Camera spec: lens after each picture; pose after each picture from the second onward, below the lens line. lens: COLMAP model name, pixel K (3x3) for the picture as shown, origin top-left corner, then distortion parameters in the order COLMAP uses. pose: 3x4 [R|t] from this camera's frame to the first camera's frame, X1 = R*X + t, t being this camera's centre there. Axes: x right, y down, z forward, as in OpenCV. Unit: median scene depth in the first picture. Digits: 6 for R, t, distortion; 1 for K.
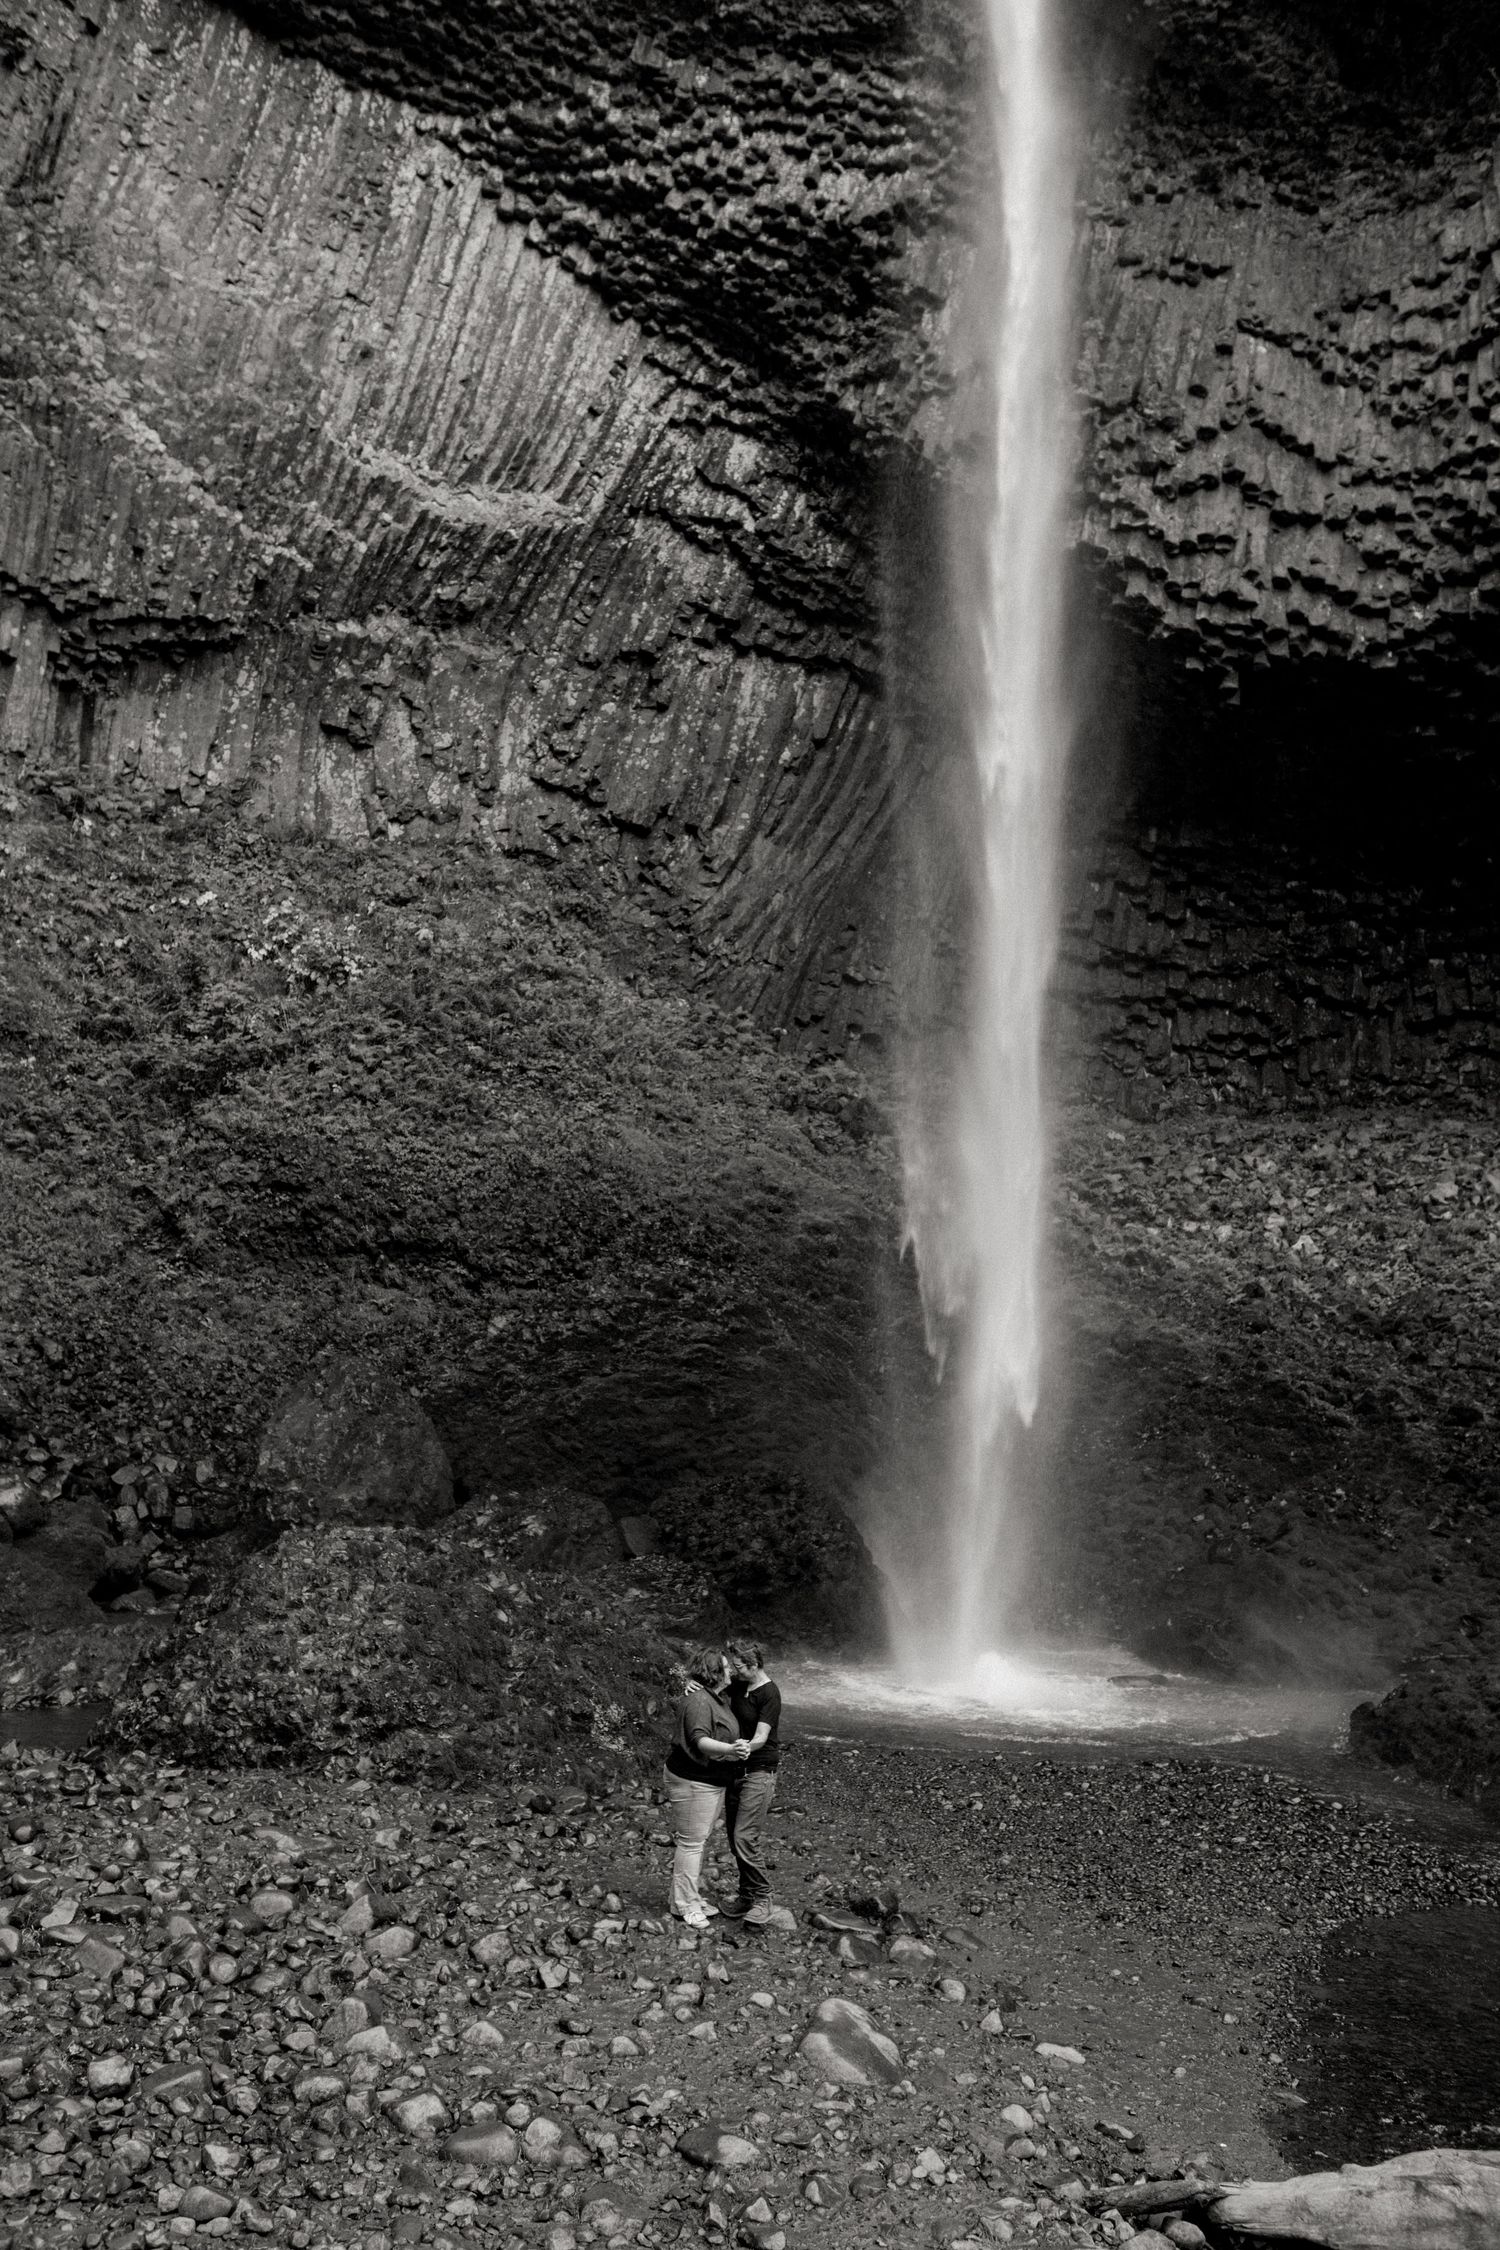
lens RADIAL K [[2346.8, 0, 708.8], [0, 2346.8, 1091.0], [0, 0, 1]] dist [0.003078, -0.006645]
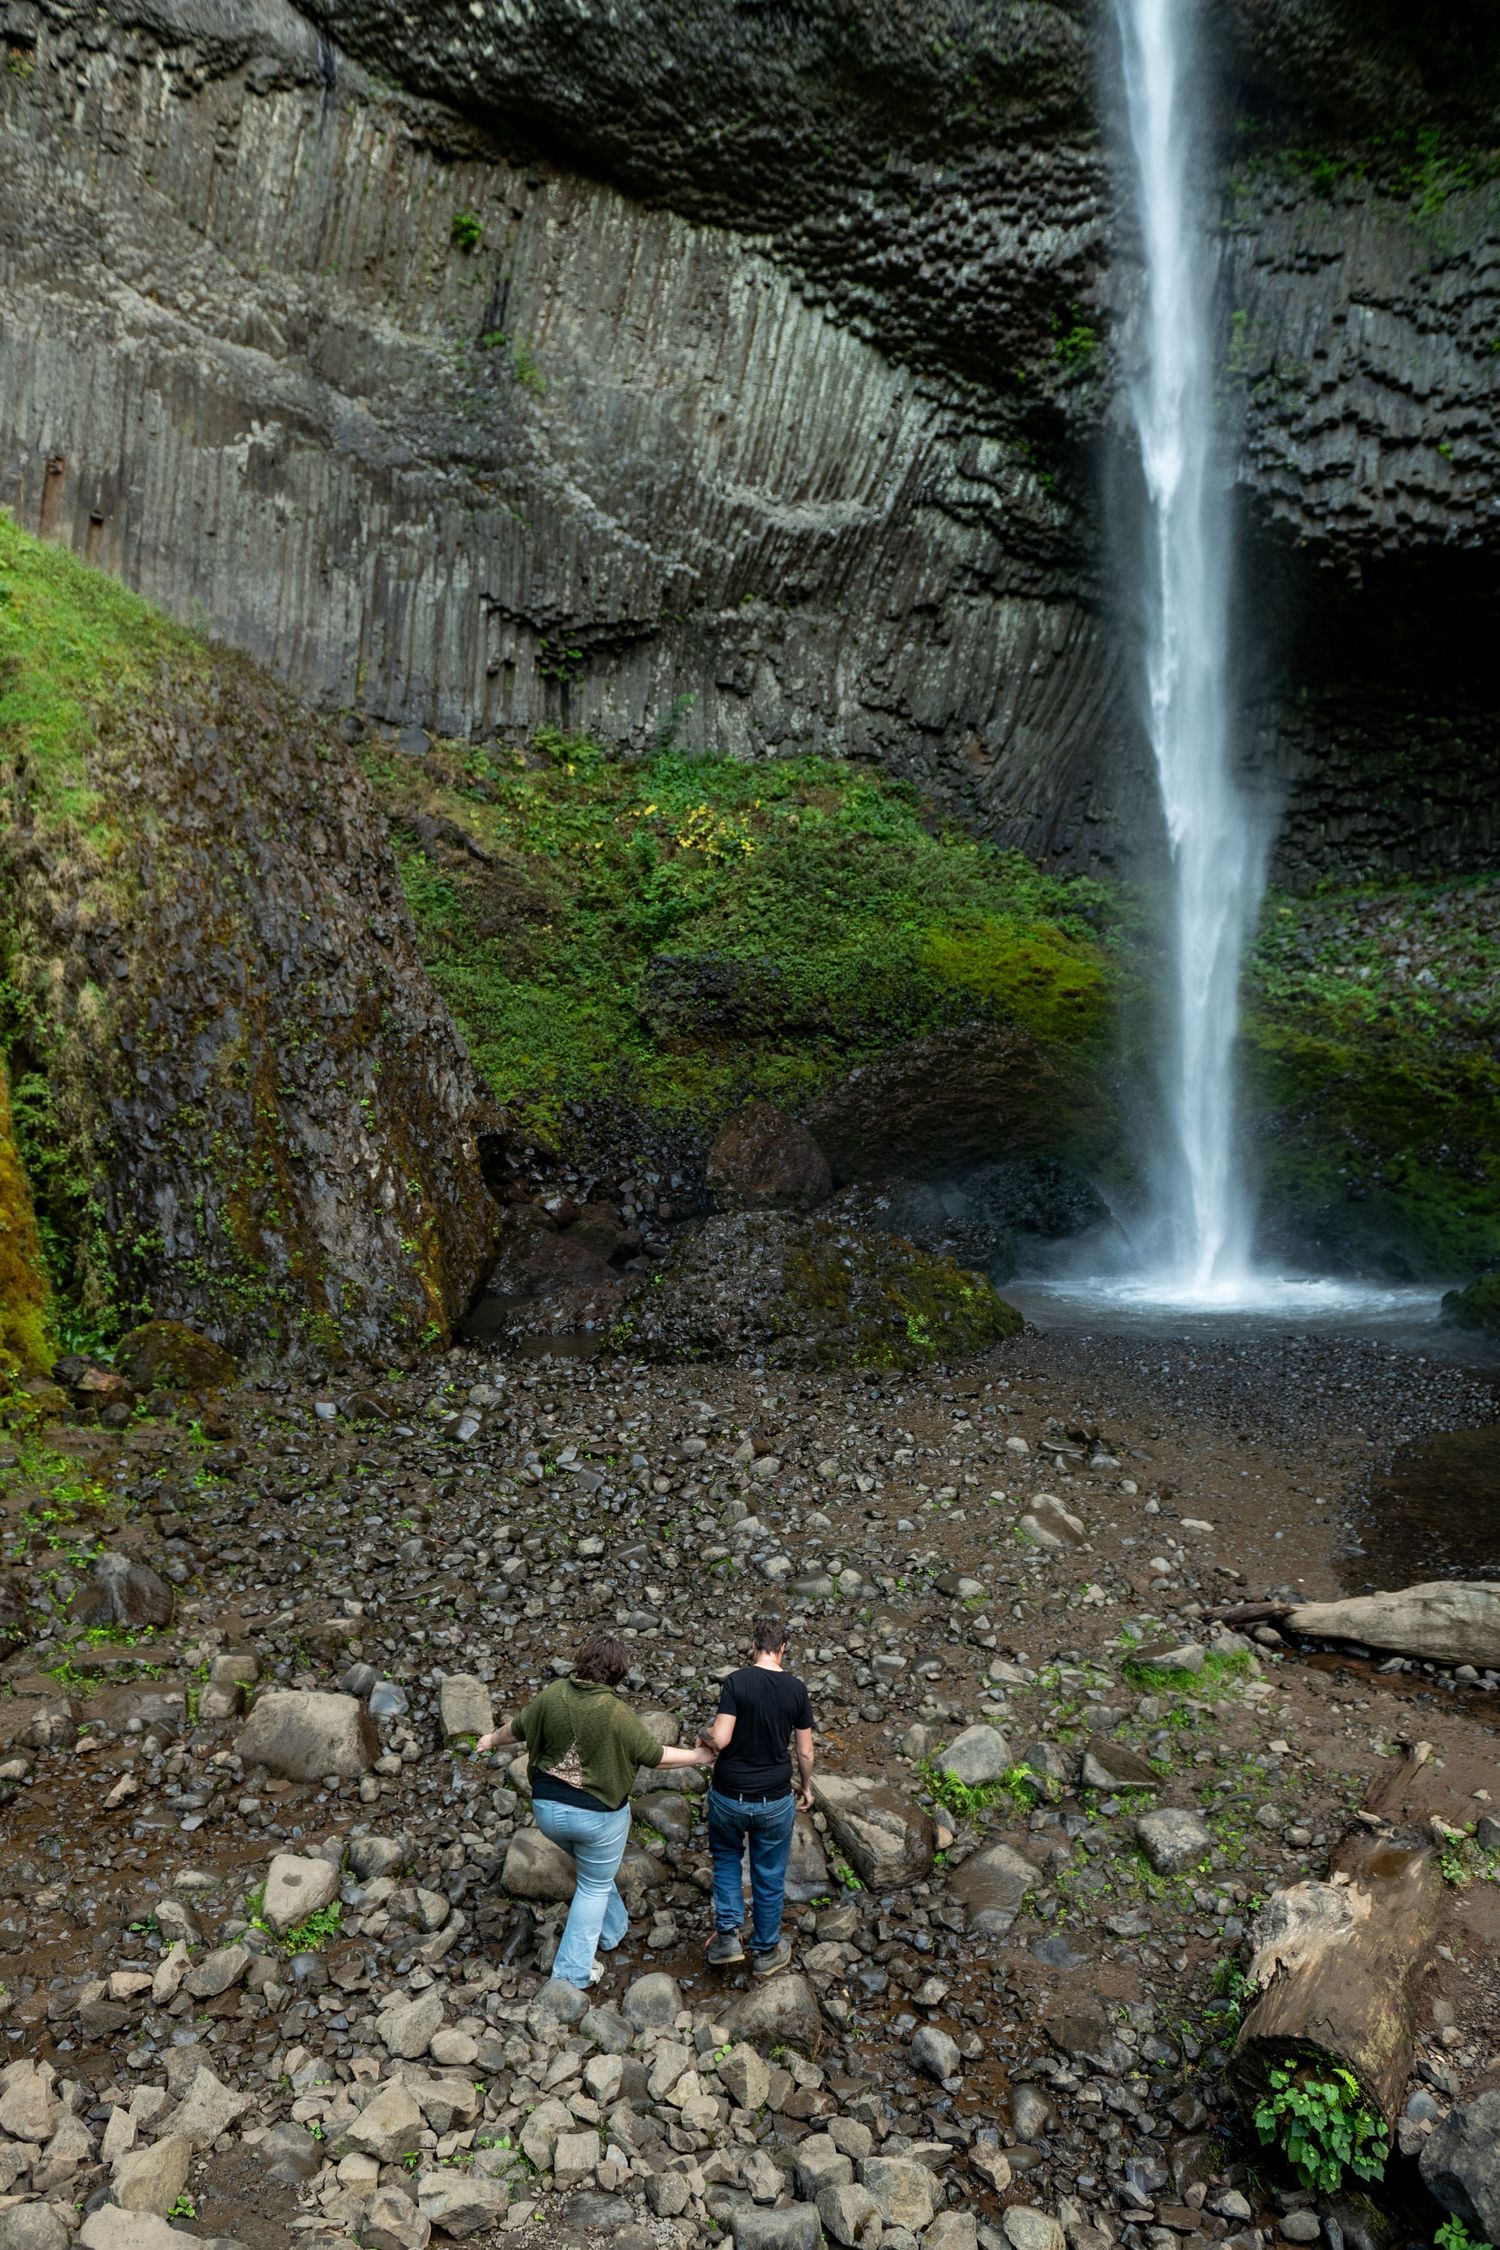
lens RADIAL K [[1552.9, 0, 733.9], [0, 1552.9, 1137.9], [0, 0, 1]] dist [-0.001183, -0.000610]
pose [[0.979606, -0.064961, -0.190136, 0.015719], [0.091245, 0.986918, 0.132921, -0.000897], [0.179014, -0.147559, 0.972718, -0.001856]]
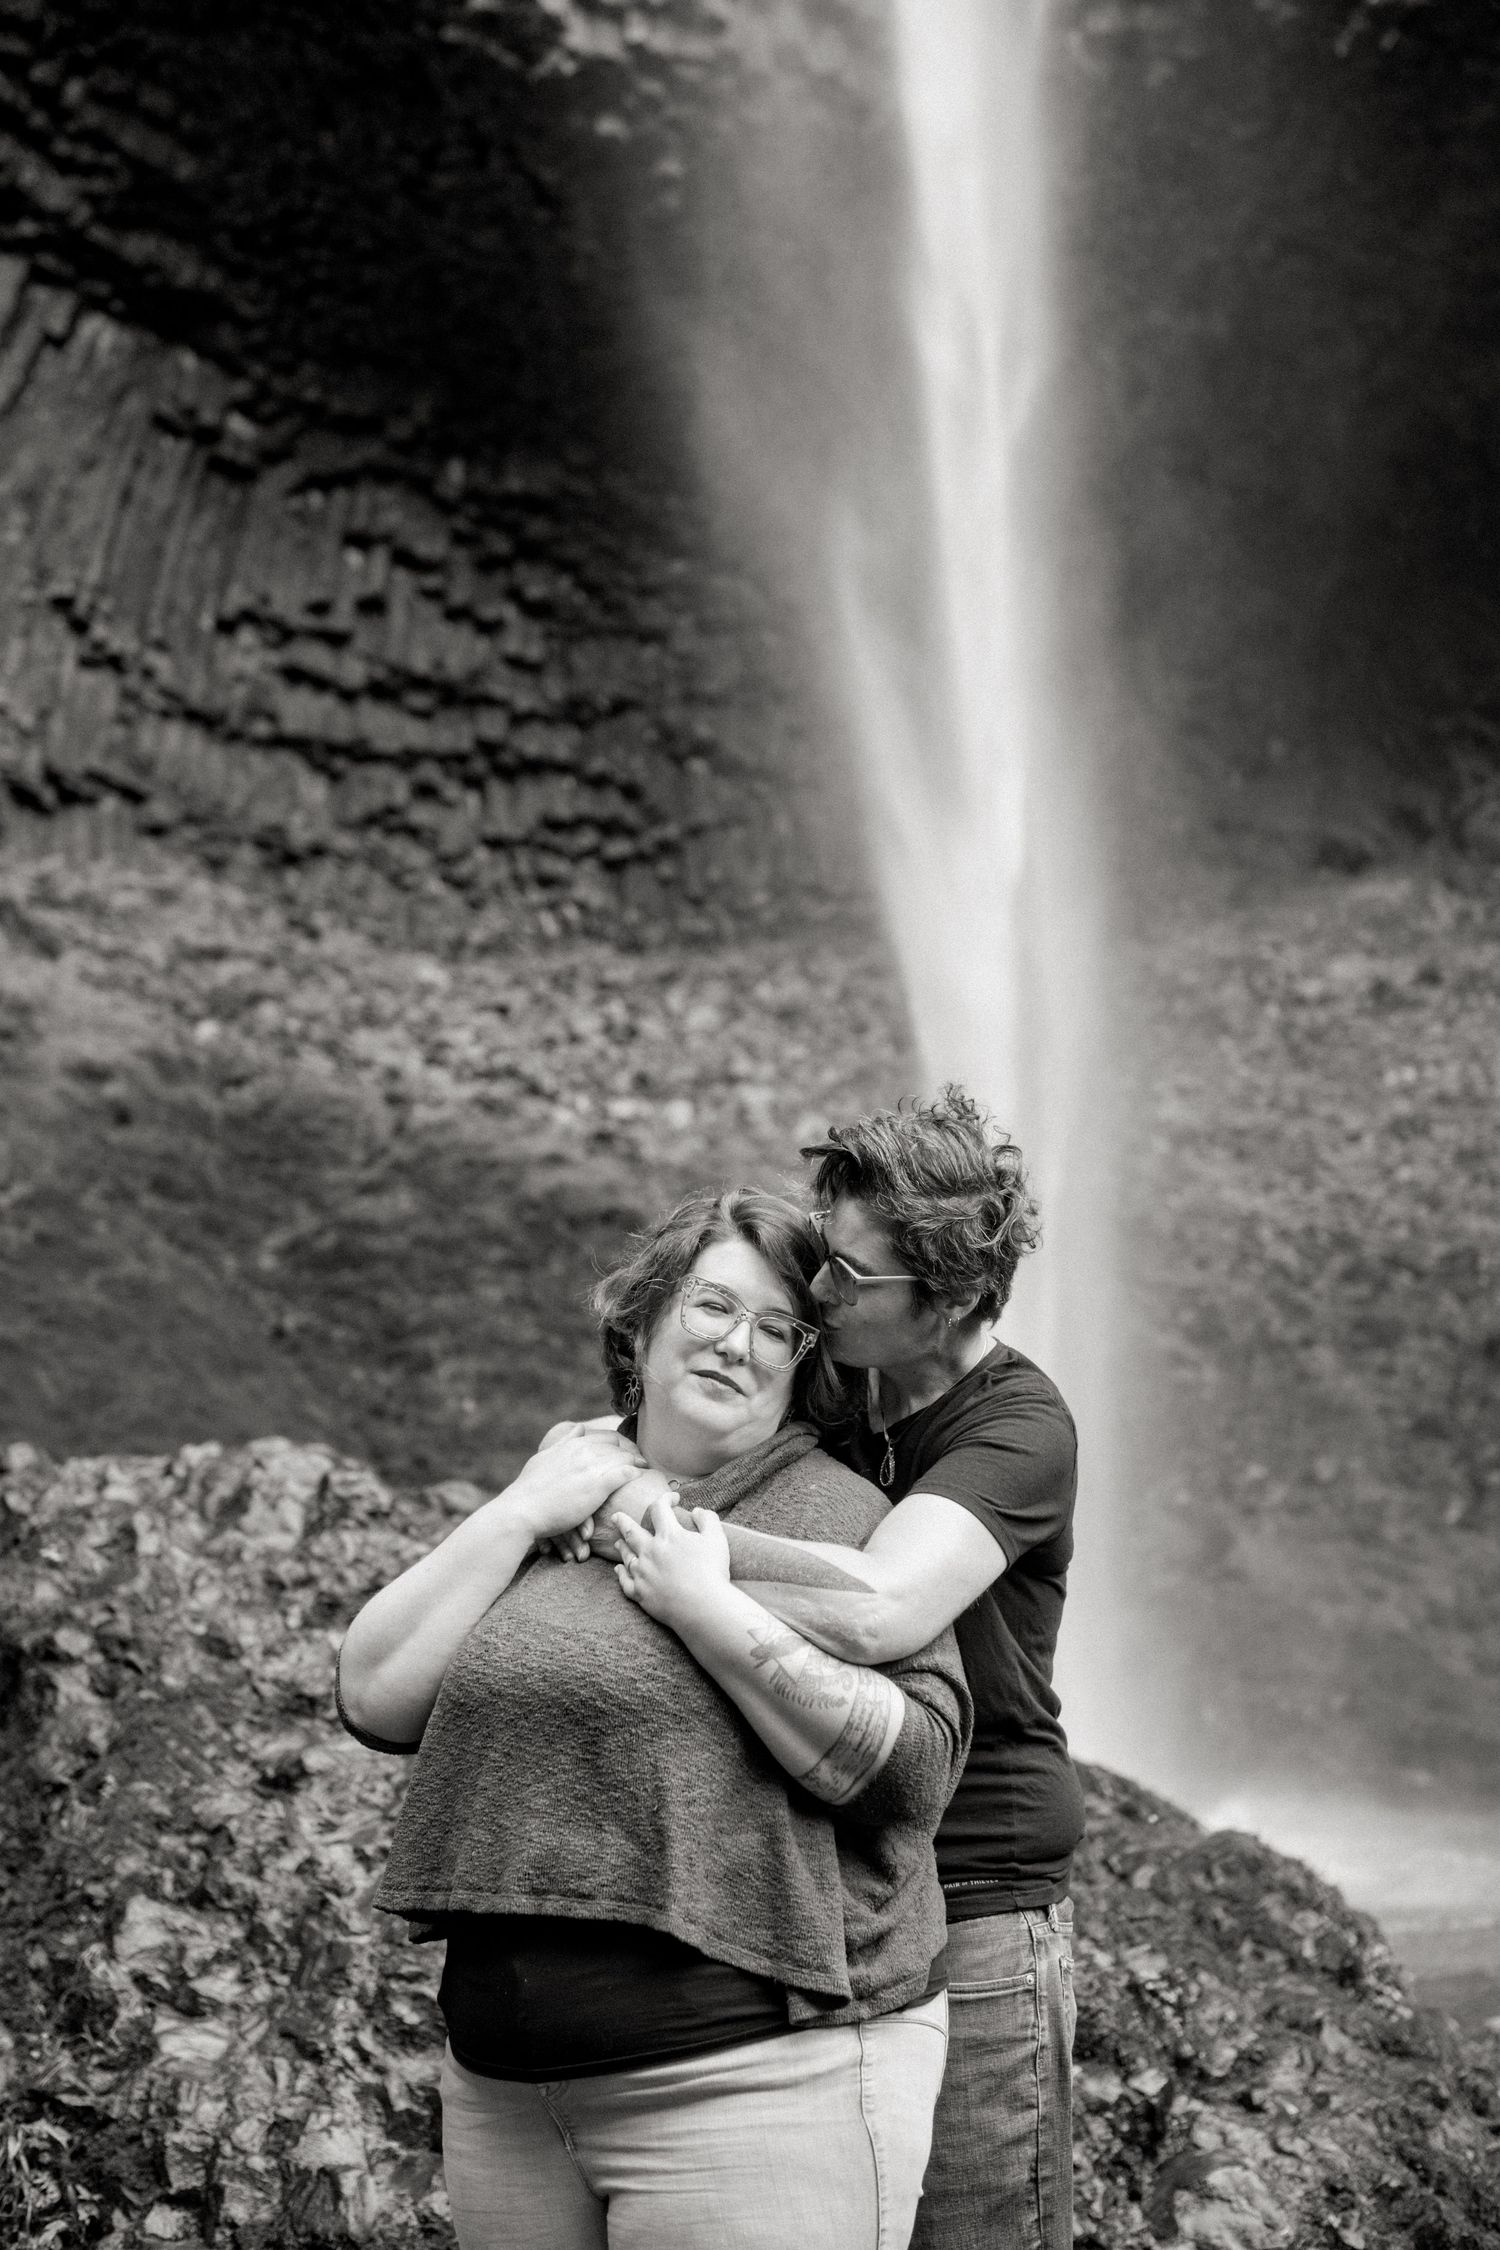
lens RADIAL K [[3254.2, 0, 750.0], [0, 3254.2, 1125.0], [0, 0, 1]] dist [-0.011842, 0.041762]
pose [[0.900933, -0.016703, 0.433636, -0.105231], [0.020237, 0.999789, -0.003535, 0.061873], [-0.433485, 0.011960, 0.901081, 0.255508]]
